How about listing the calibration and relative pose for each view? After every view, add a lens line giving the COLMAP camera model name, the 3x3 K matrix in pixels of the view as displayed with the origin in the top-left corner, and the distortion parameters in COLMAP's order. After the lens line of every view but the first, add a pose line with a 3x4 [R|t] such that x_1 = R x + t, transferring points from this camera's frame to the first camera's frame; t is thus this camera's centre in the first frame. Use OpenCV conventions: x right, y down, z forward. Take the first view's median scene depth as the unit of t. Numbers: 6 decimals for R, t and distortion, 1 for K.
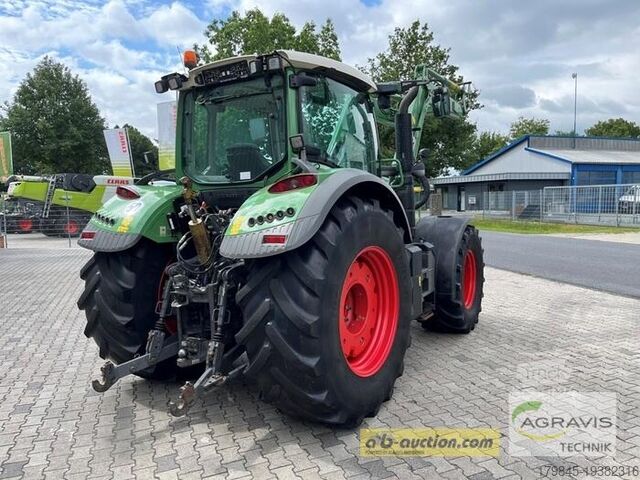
lens RADIAL K [[492.9, 0, 330.9], [0, 492.9, 255.3], [0, 0, 1]] dist [0.034967, -0.062782]
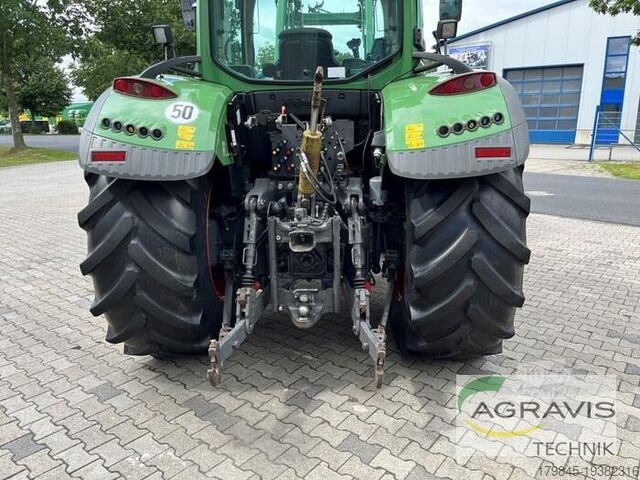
lens RADIAL K [[489.7, 0, 327.9], [0, 489.7, 253.5], [0, 0, 1]] dist [0.012680, -0.005588]
pose [[0.864020, -0.113501, 0.490497, -0.565983], [0.042063, 0.987124, 0.154326, -0.002856], [-0.501698, -0.112709, 0.857669, 0.313795]]
